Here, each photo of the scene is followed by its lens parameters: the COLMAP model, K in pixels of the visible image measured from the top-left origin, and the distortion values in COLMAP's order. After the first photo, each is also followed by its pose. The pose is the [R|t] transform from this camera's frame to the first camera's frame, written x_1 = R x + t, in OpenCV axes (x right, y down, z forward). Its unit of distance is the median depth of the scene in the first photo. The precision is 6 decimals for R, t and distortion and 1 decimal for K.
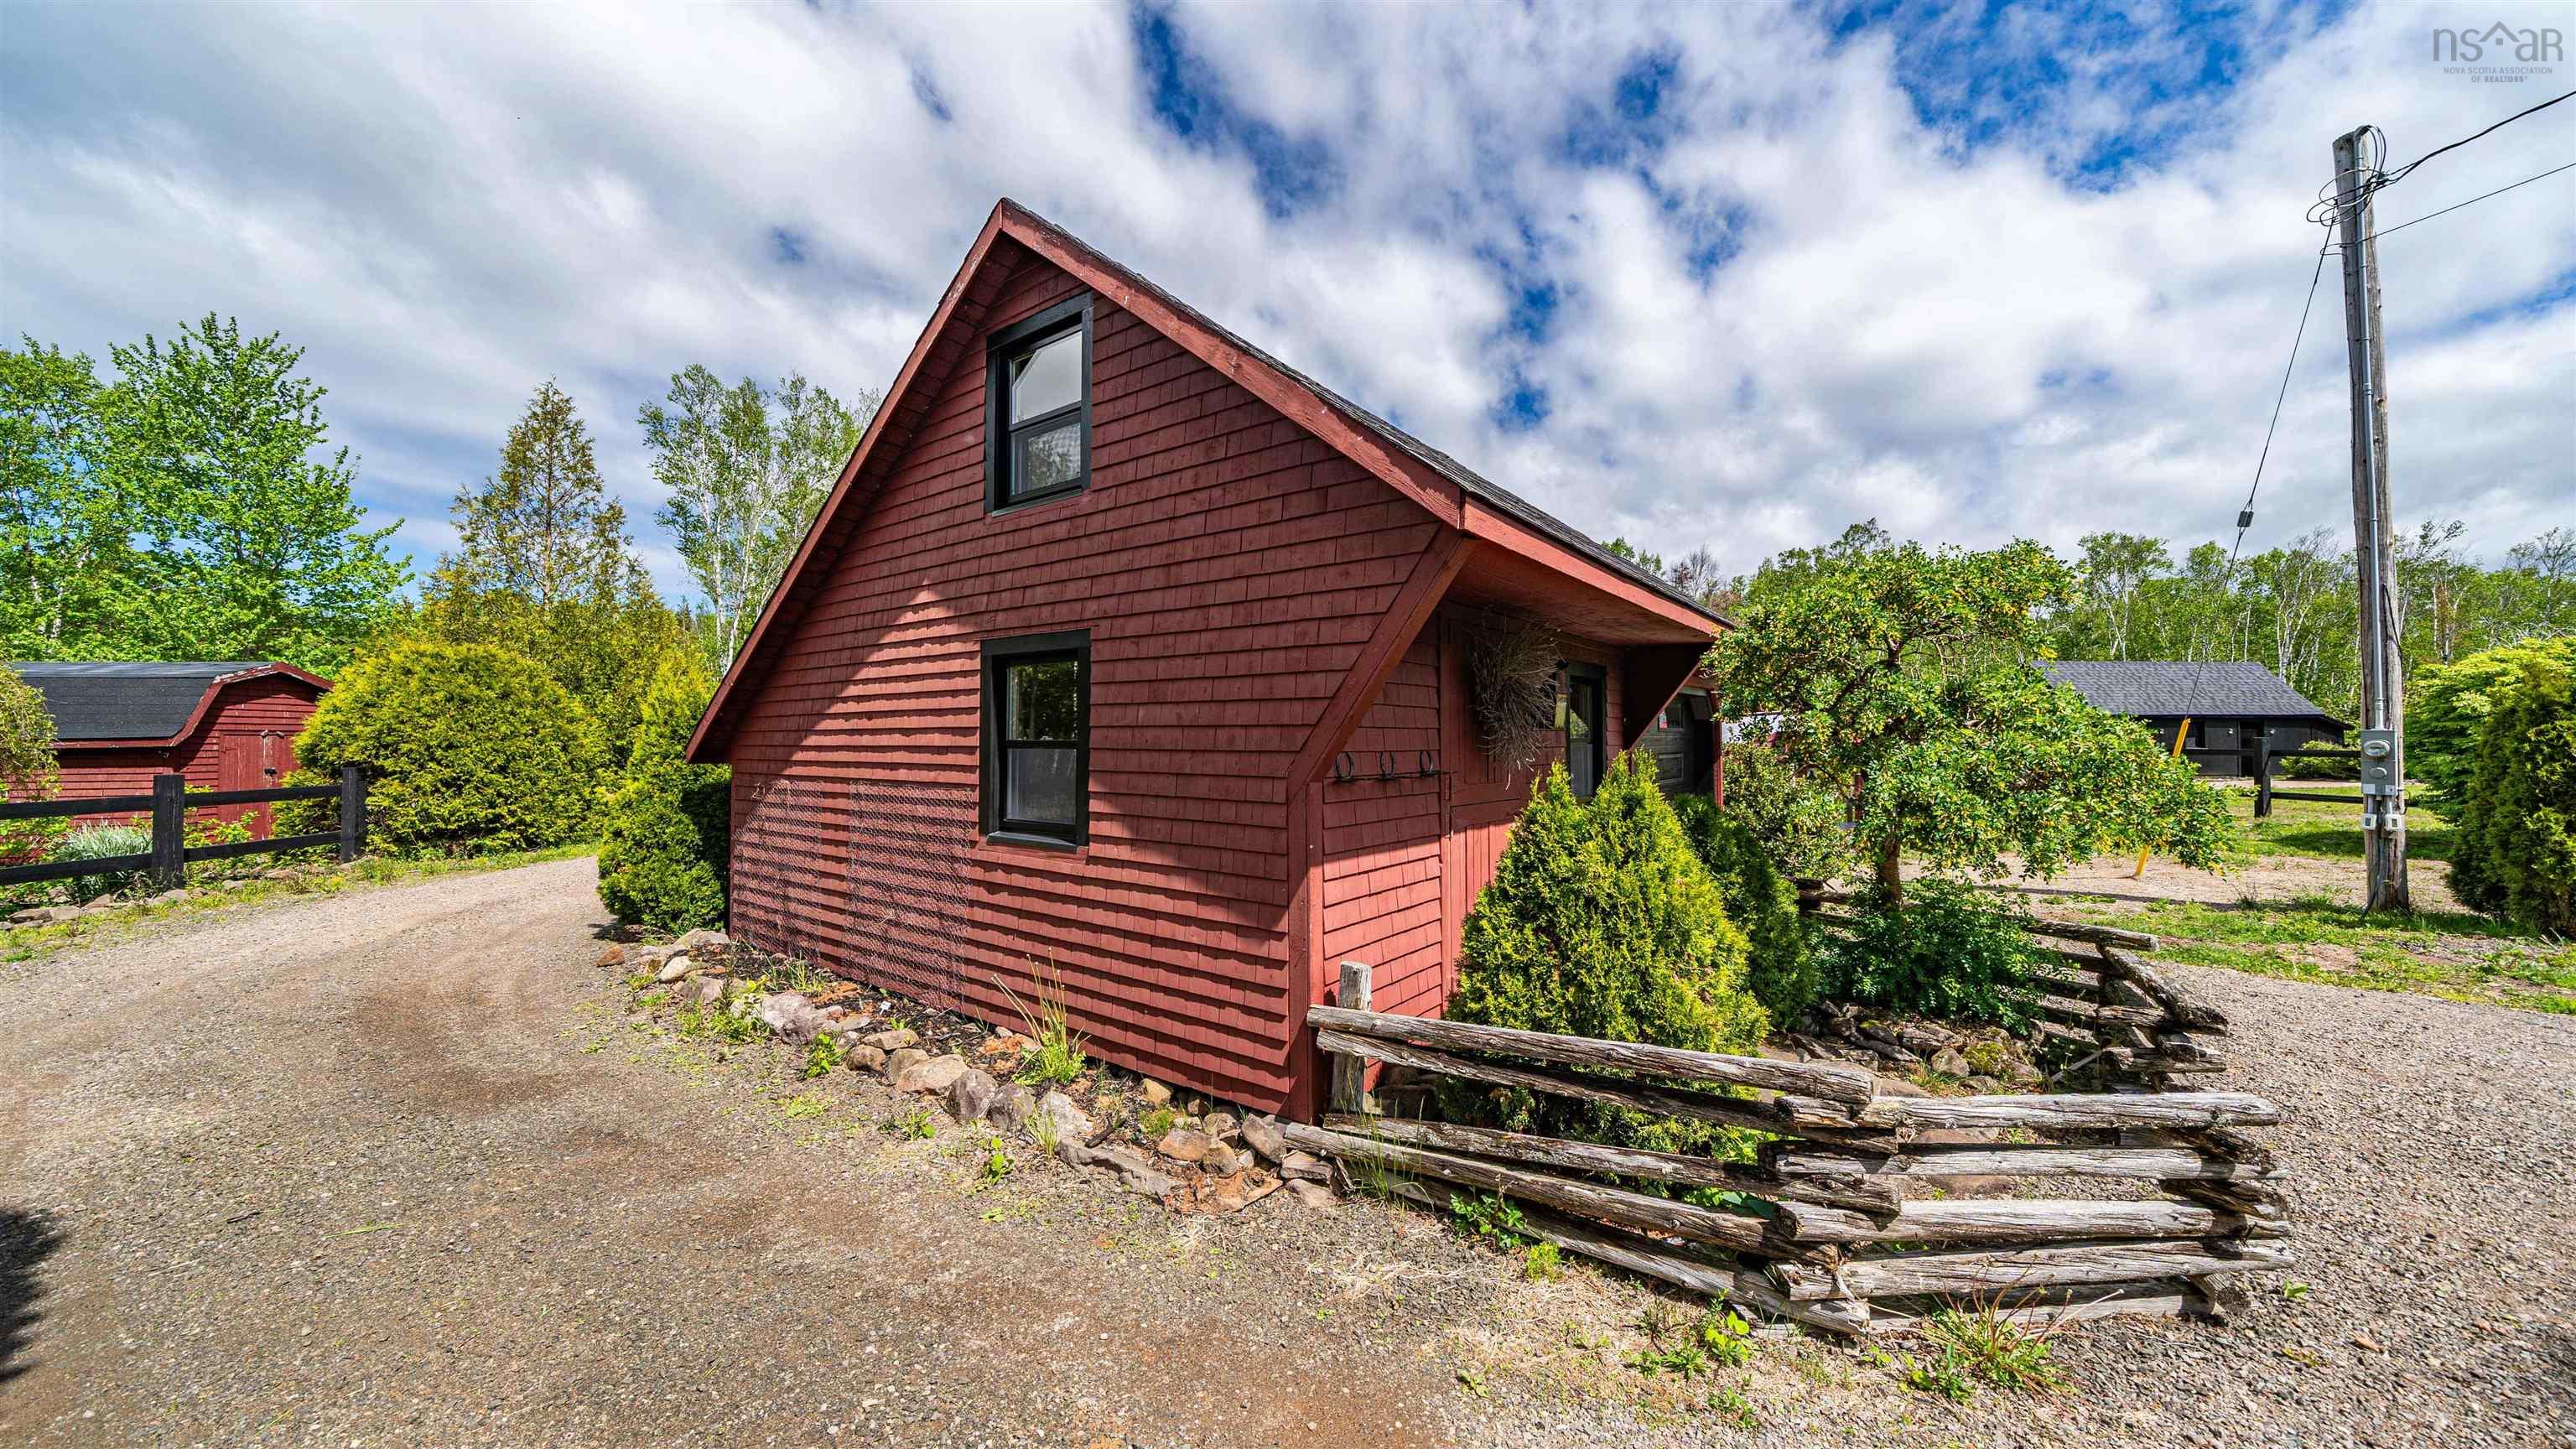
lens RADIAL K [[890.0, 0, 1288.0], [0, 890.0, 724.5], [0, 0, 1]] dist [-0.009515, 0.000012]
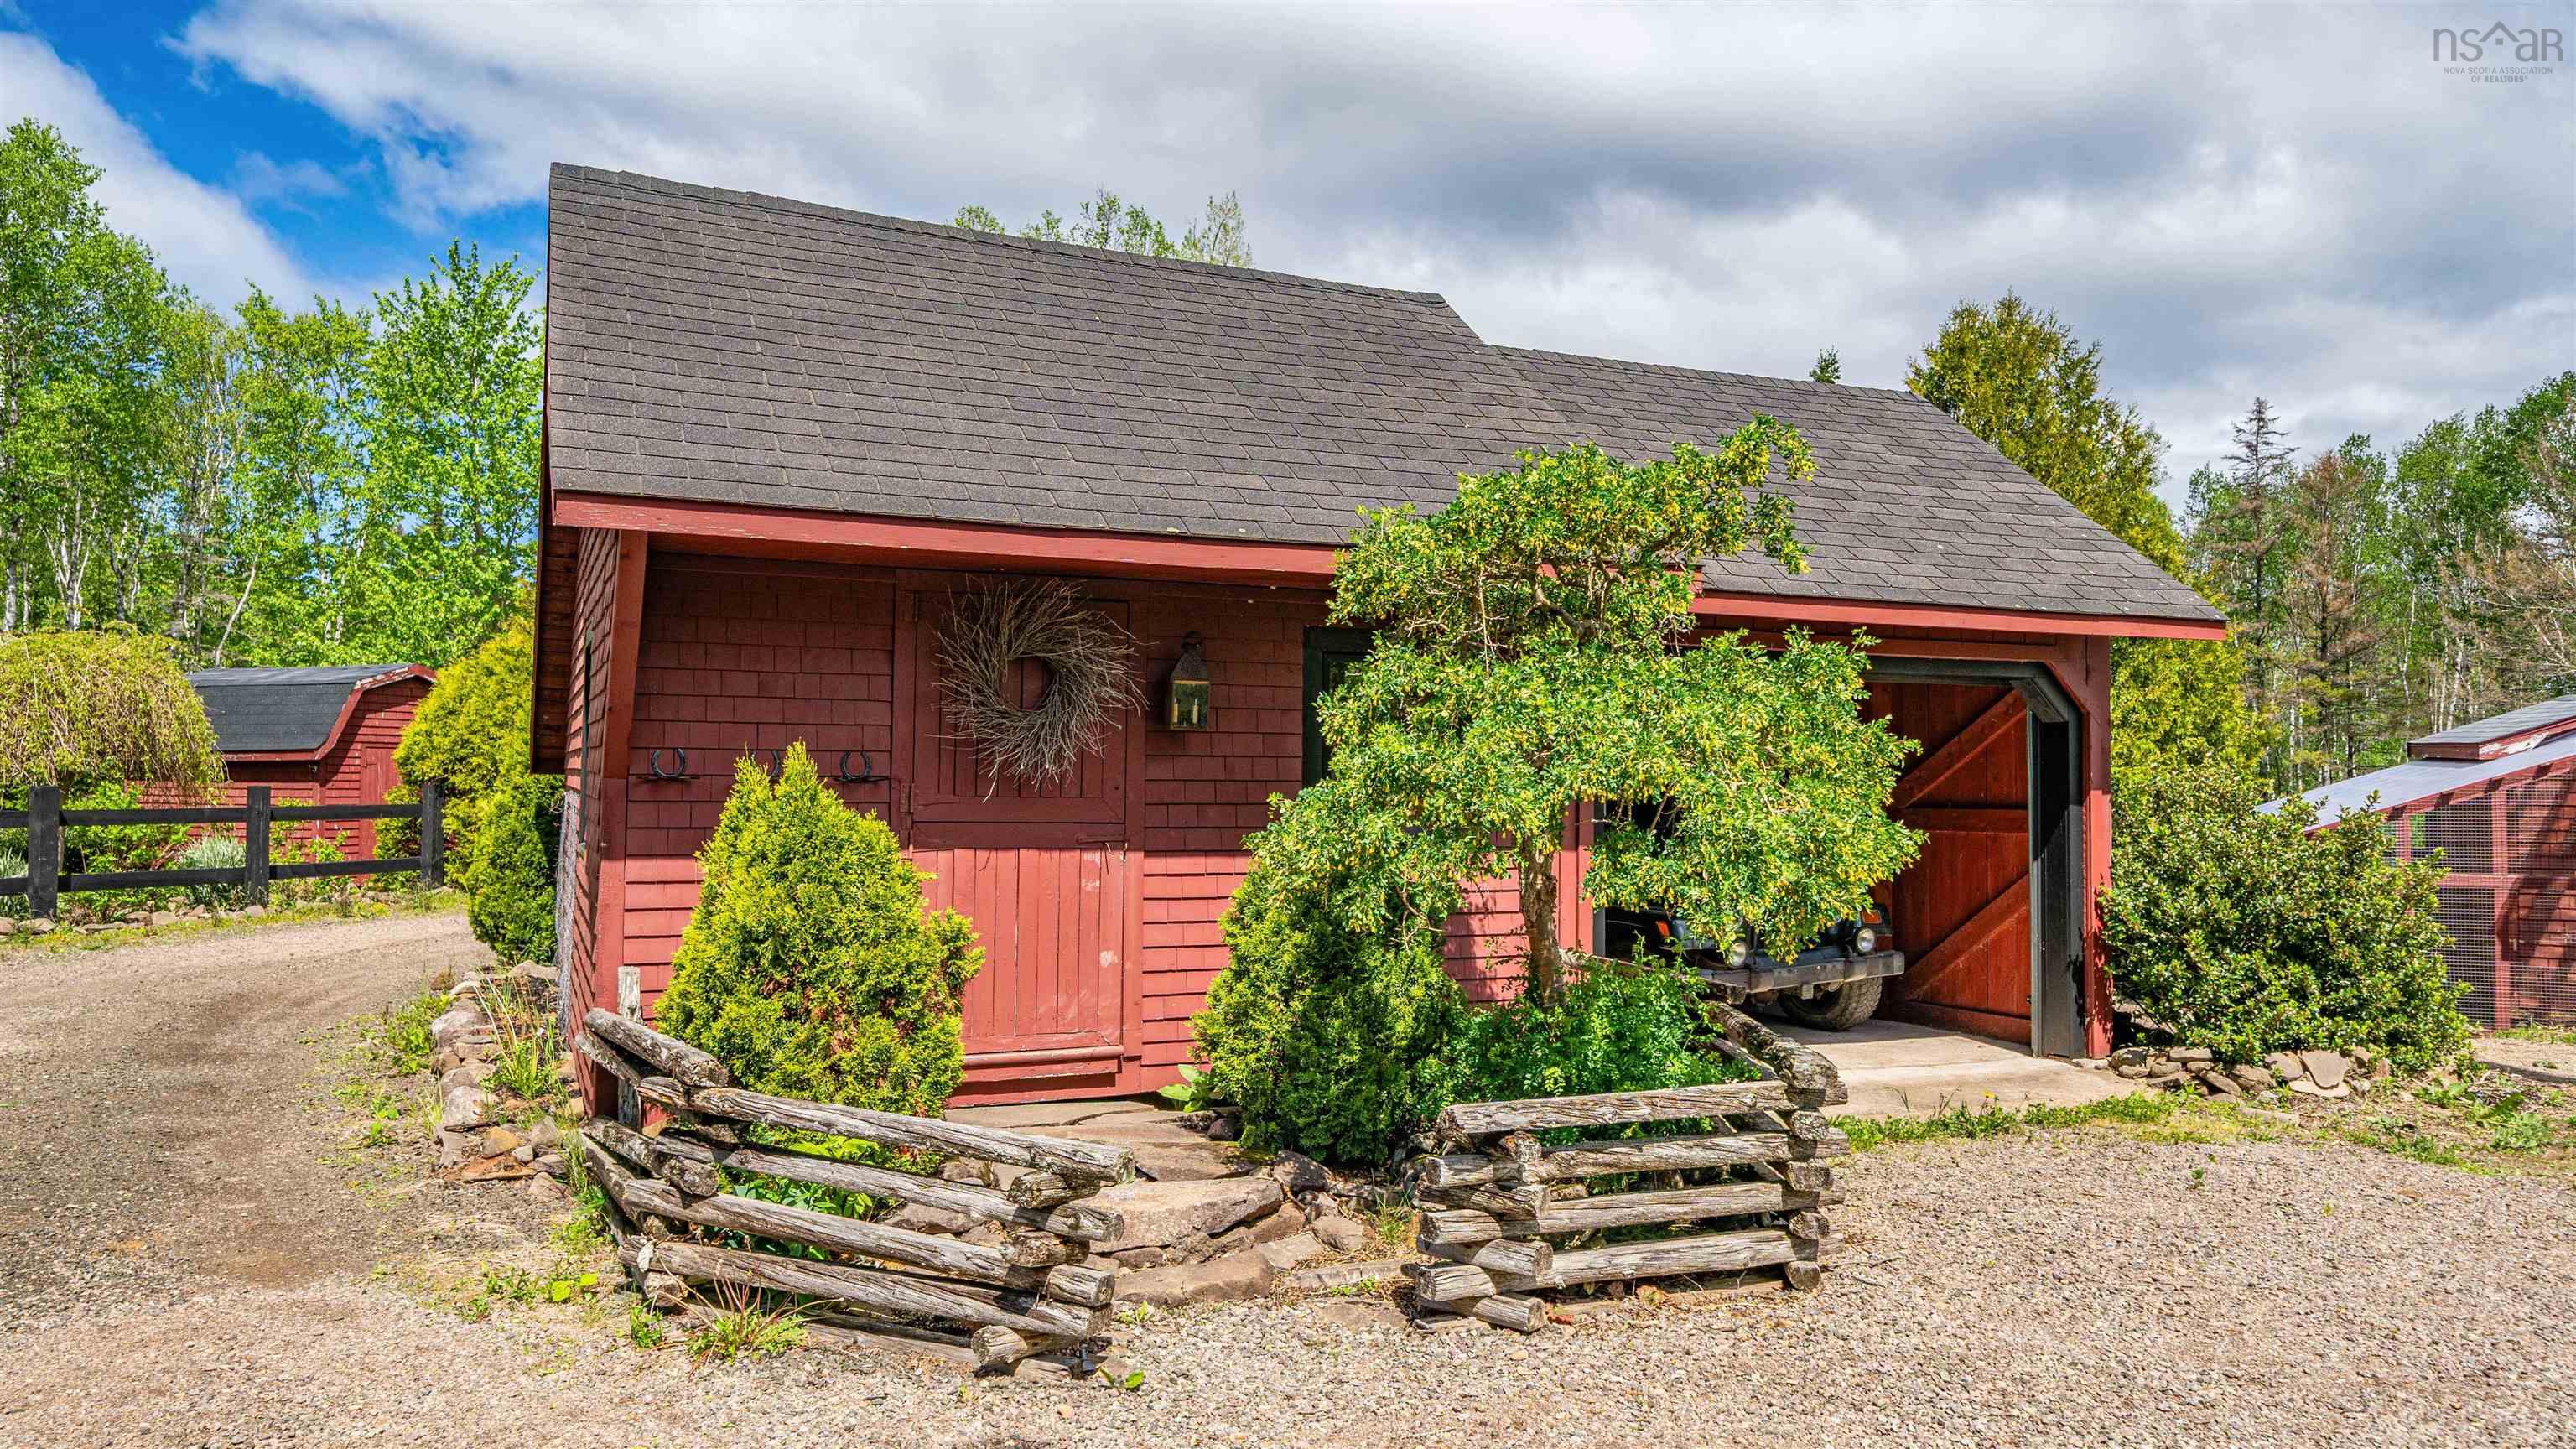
lens RADIAL K [[1698.0, 0, 1288.0], [0, 1698.0, 724.5], [0, 0, 1]] dist [-0.048197, -0.002259]
pose [[0.888510, -0.004226, -0.458837, 0.447591], [-0.000727, 0.999943, -0.010618, 0.006915], [0.458856, 0.009768, 0.888457, -0.083625]]
